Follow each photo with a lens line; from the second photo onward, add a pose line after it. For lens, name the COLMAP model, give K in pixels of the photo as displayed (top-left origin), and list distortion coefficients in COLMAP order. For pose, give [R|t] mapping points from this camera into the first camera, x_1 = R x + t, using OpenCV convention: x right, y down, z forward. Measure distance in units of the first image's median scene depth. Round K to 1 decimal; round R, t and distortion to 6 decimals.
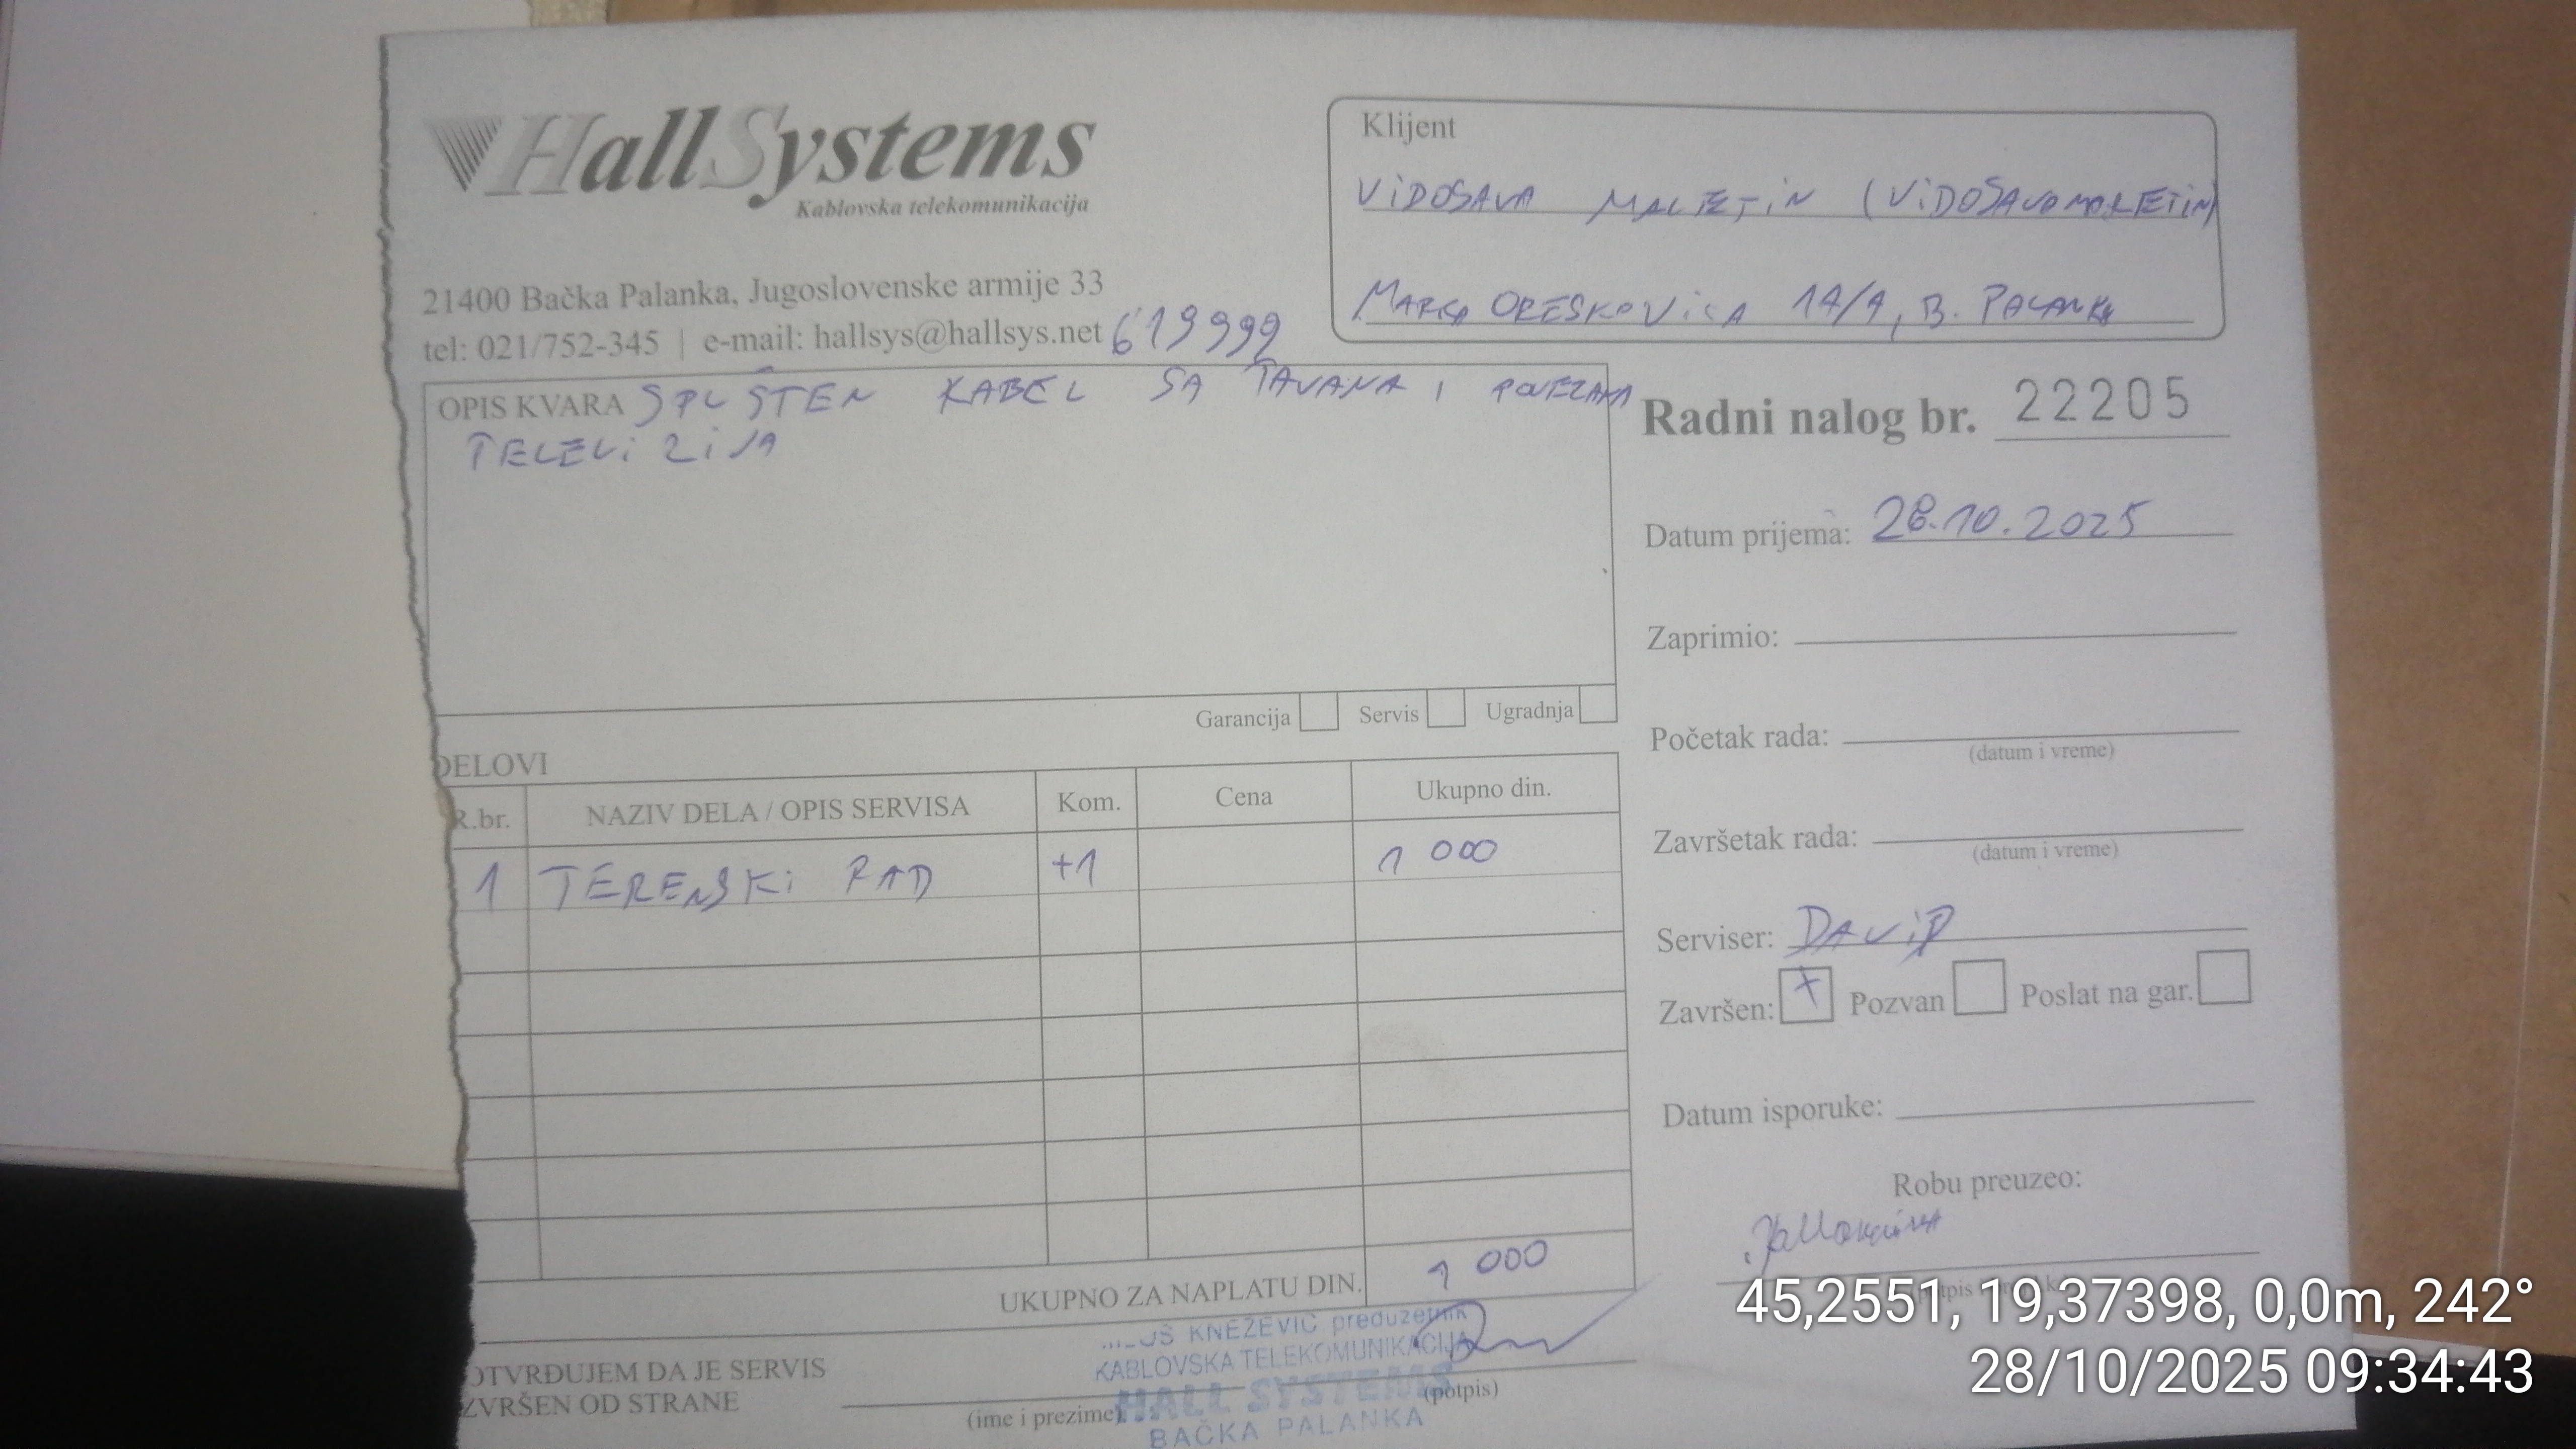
lens RADIAL K [[2149.8, 0, 1282.6], [0, 2149.8, 714.7], [0, 0, 1]] dist [0.177055, 0.005581]
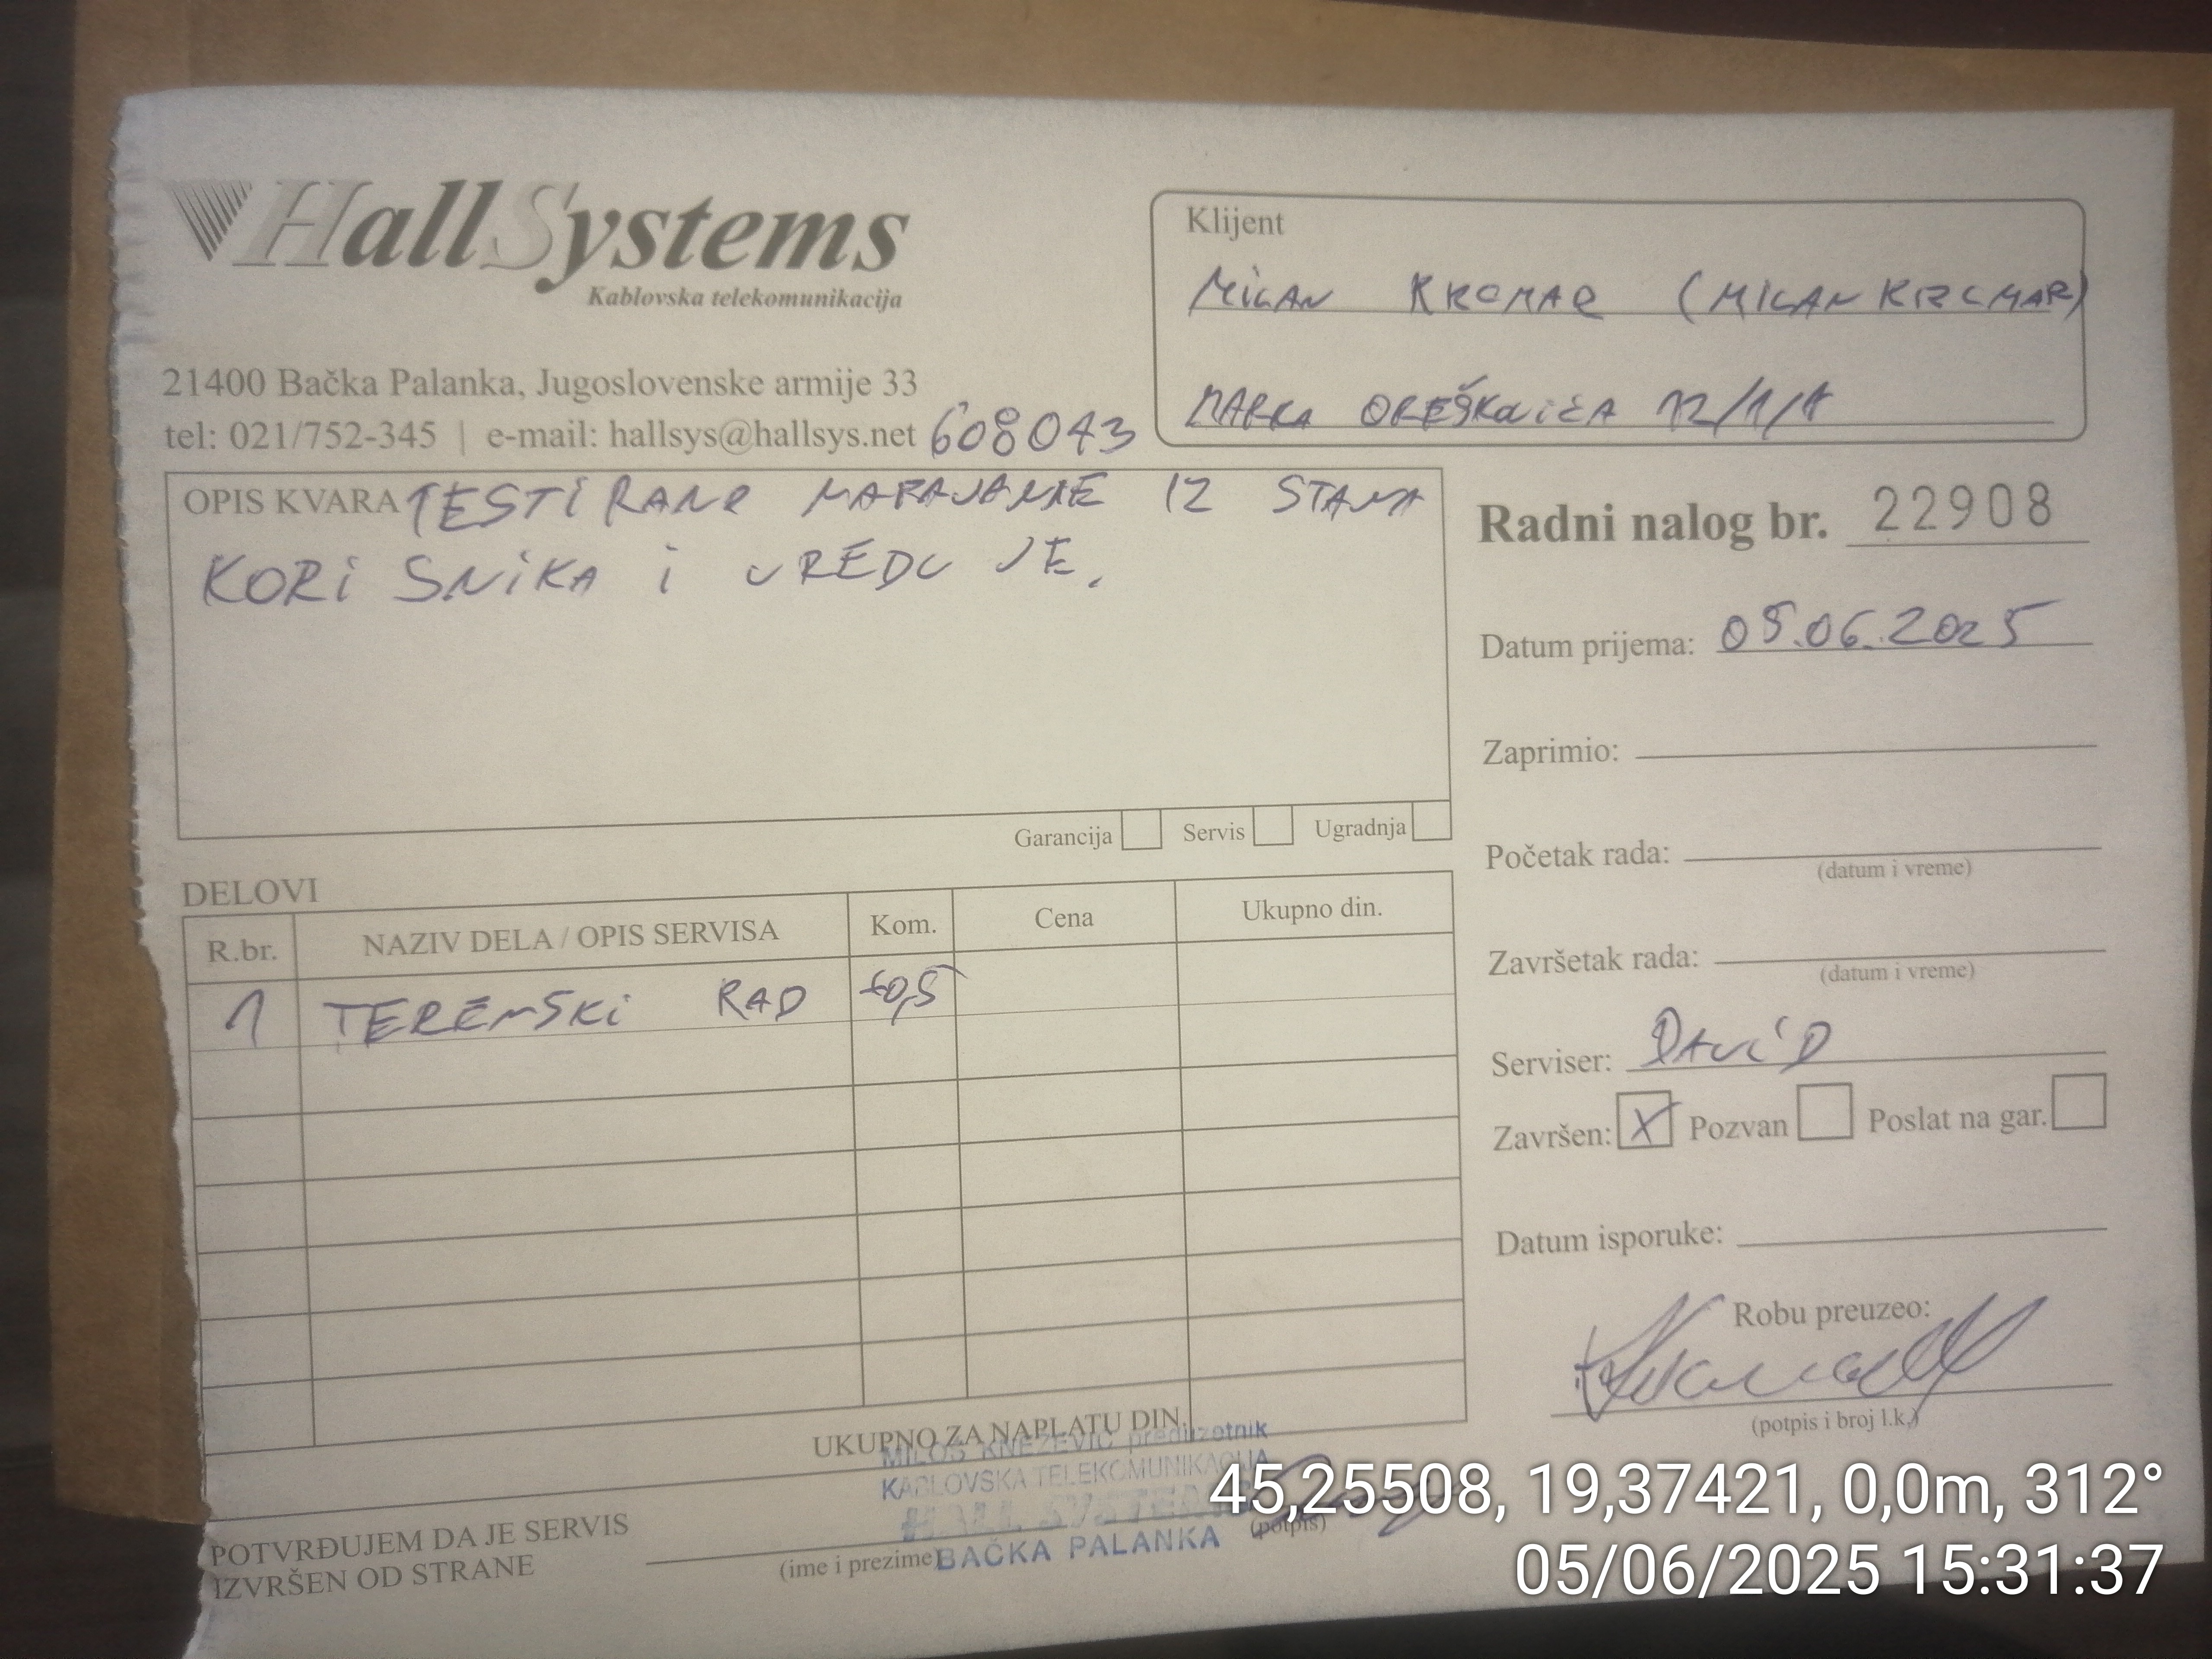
lens RADIAL K [[1739.8, 0, 1095.1], [0, 1739.8, 821.7], [0, 0, 1]] dist [0.031935, 0.133017]
pose [[0.999907, -0.003350, 0.013204, -0.015205], [0.003390, 0.999990, -0.003000, -0.002930], [-0.013194, 0.003045, 0.999908, 0.230362]]
